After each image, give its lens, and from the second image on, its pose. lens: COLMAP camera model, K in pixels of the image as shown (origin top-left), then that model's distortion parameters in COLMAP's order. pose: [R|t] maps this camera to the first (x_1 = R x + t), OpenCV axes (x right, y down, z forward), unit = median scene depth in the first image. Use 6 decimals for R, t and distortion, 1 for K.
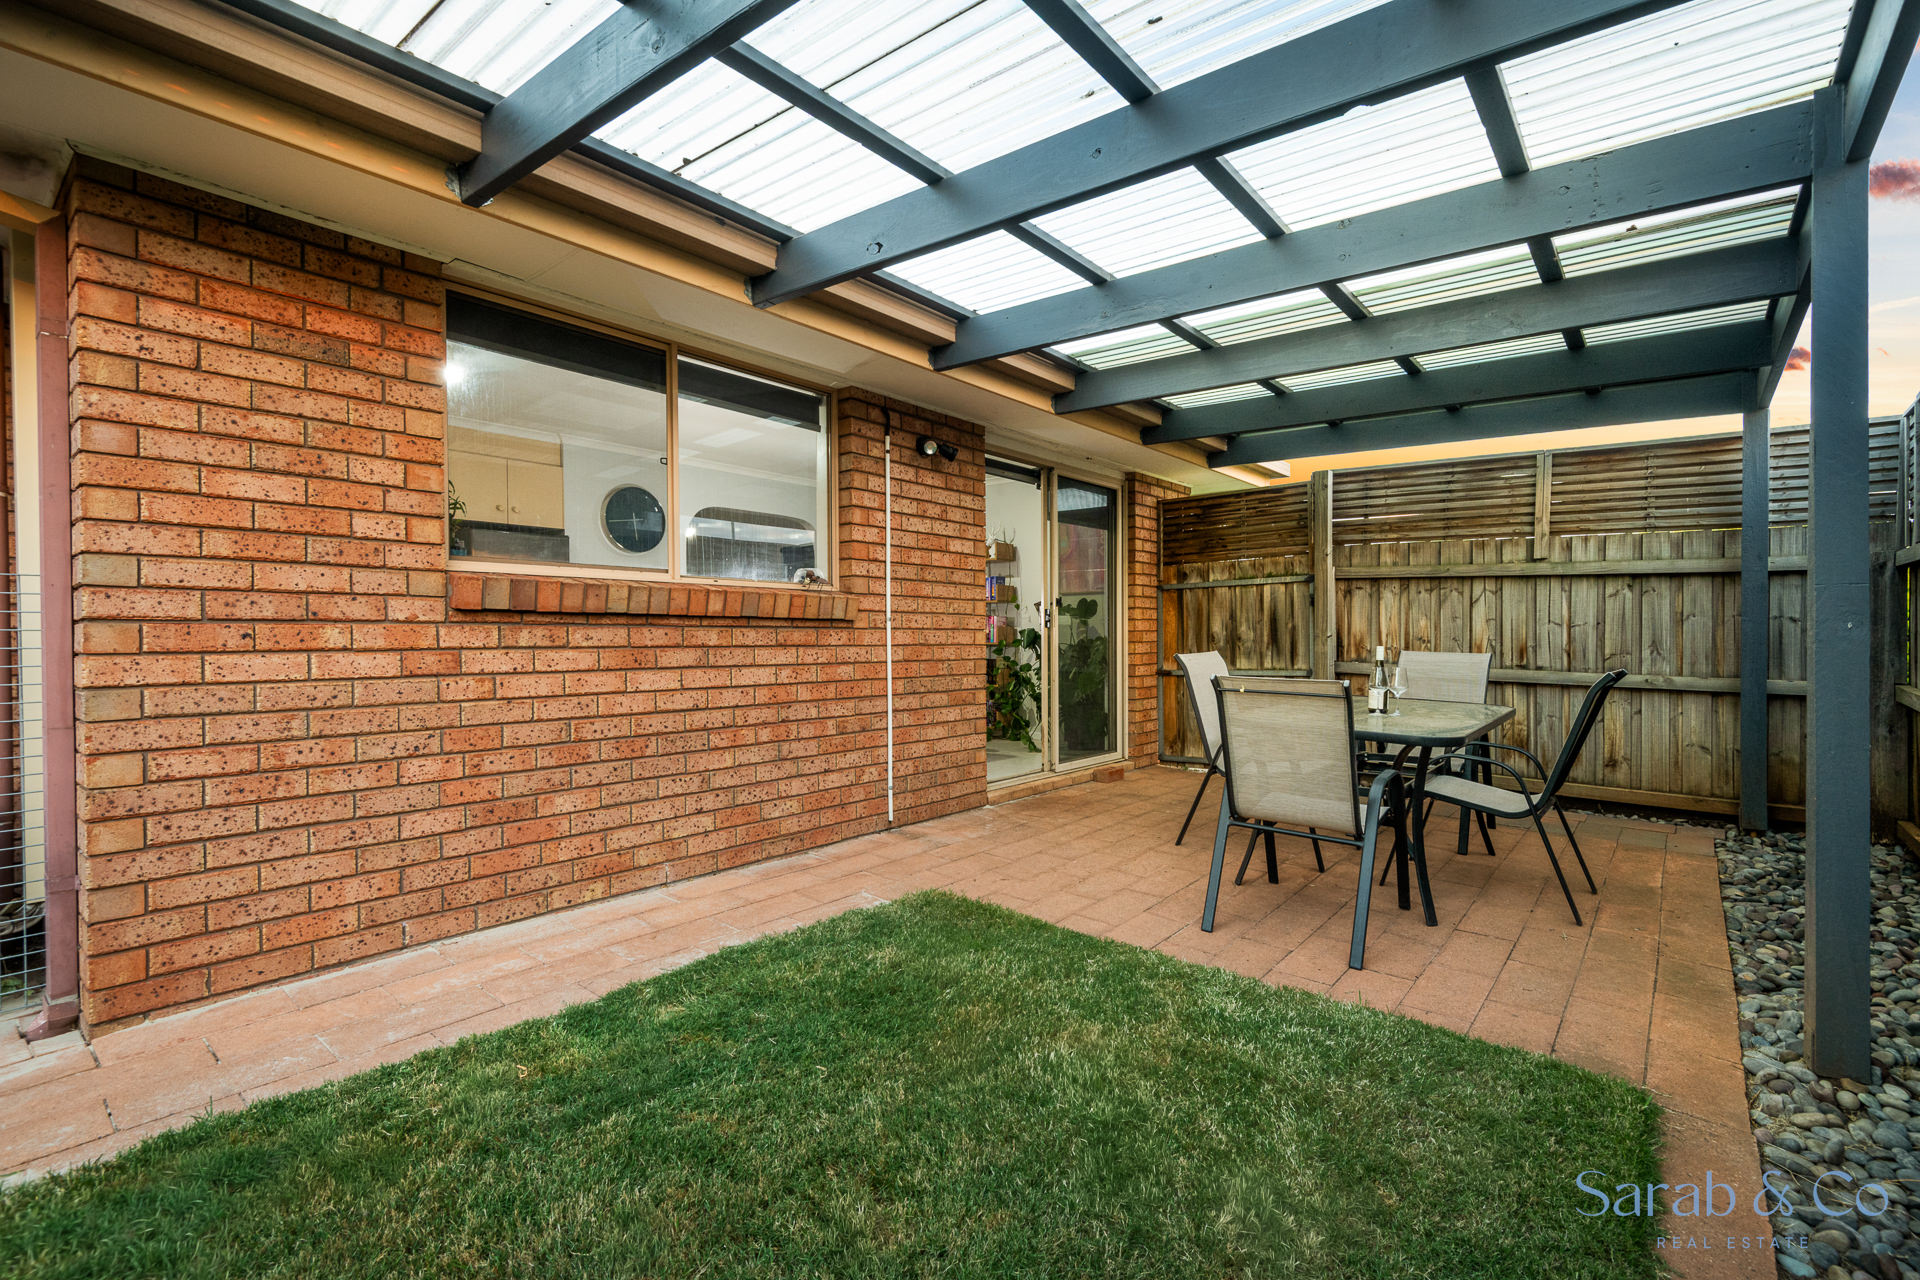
lens RADIAL K [[882.9, 0, 957.9], [0, 882.9, 637.1], [0, 0, 1]] dist [0.010835, -0.004664]
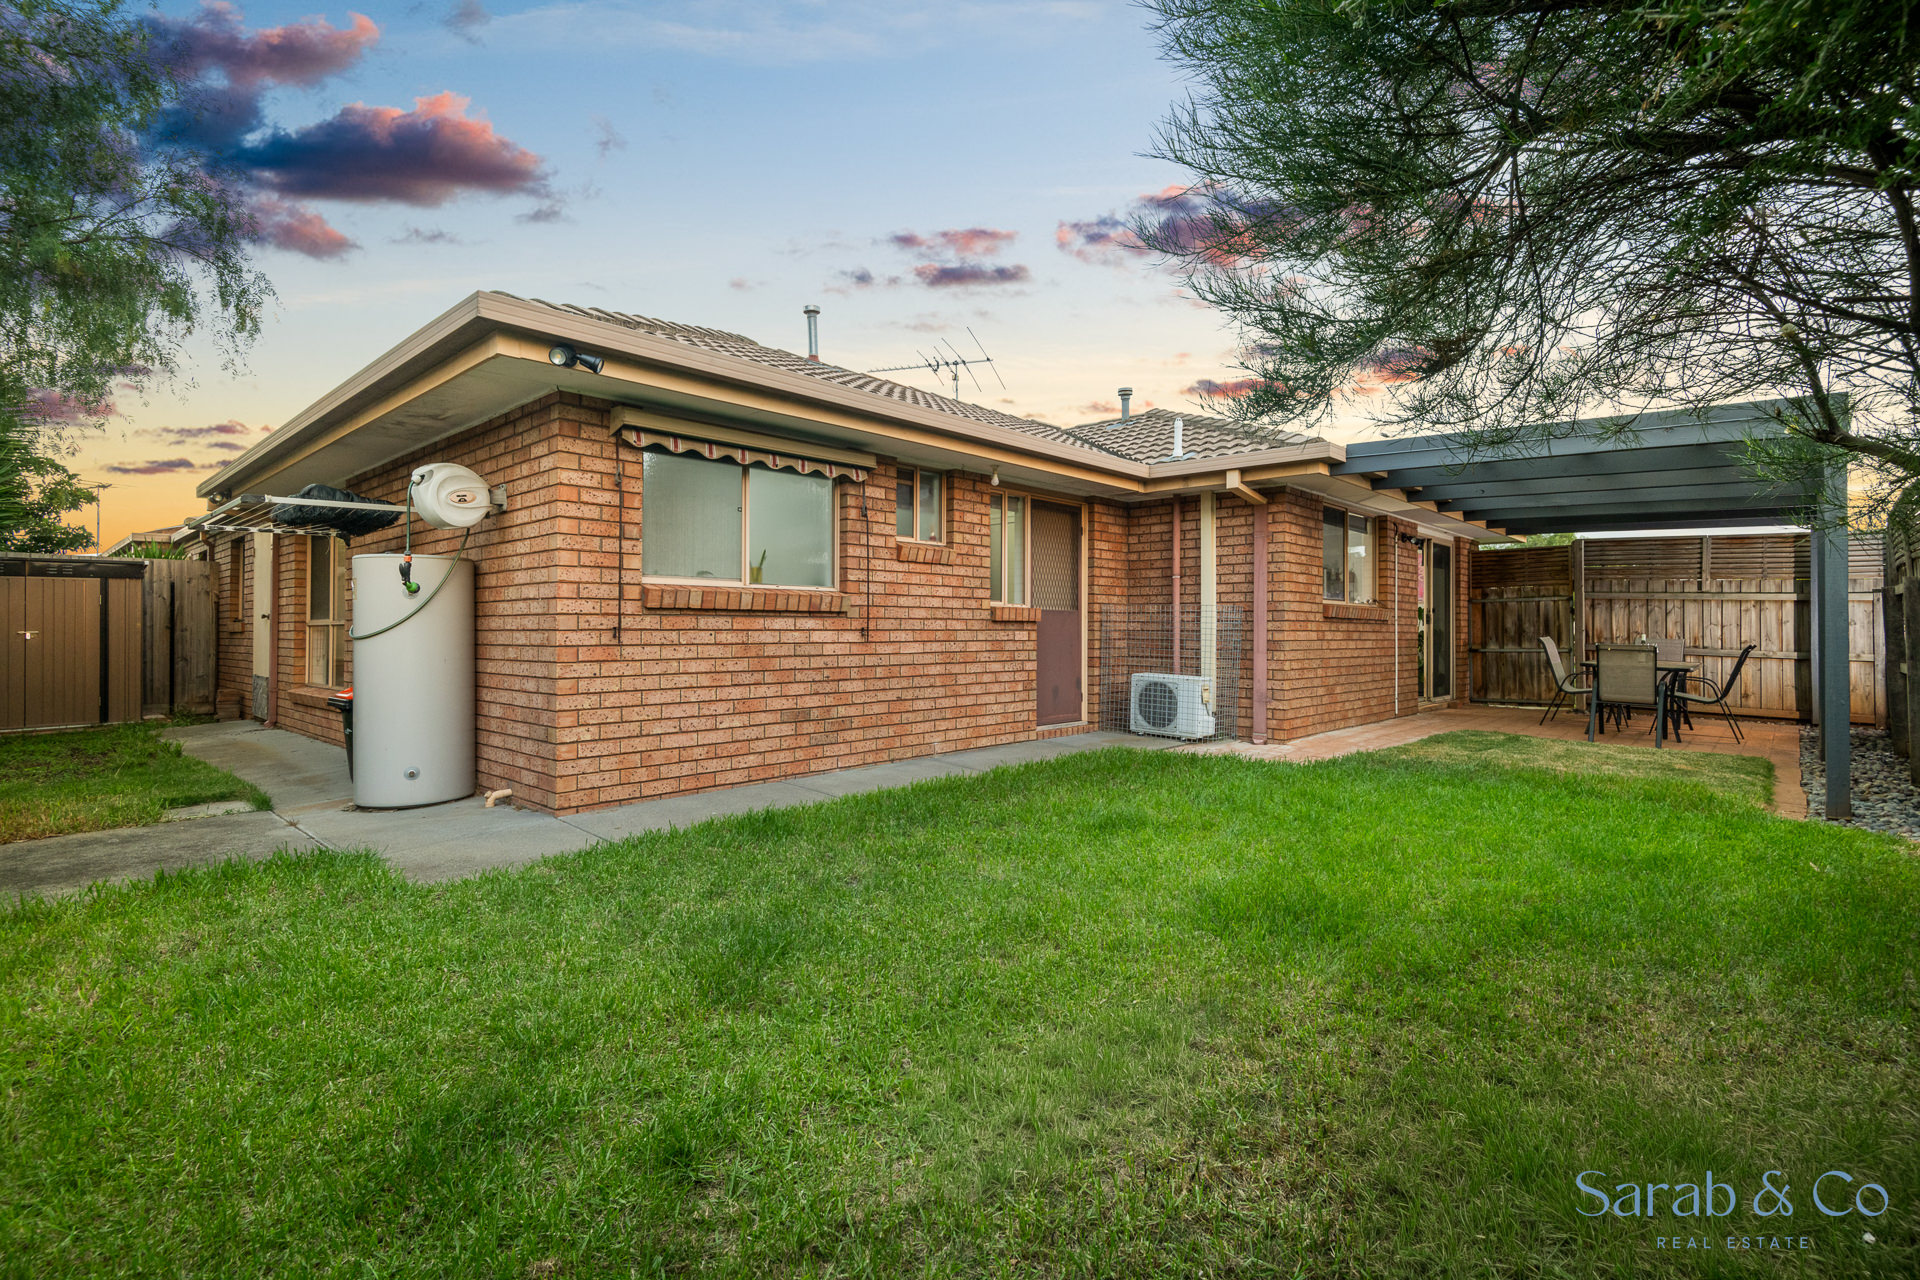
lens RADIAL K [[882.9, 0, 967.4], [0, 882.9, 626.9], [0, 0, 1]] dist [0.010835, -0.004664]
pose [[0.998417, 0.008051, -0.055665, -0.769074], [-0.008055, 0.999968, 0.000165, 0.002049], [0.055664, 0.000283, 0.998450, -0.931349]]
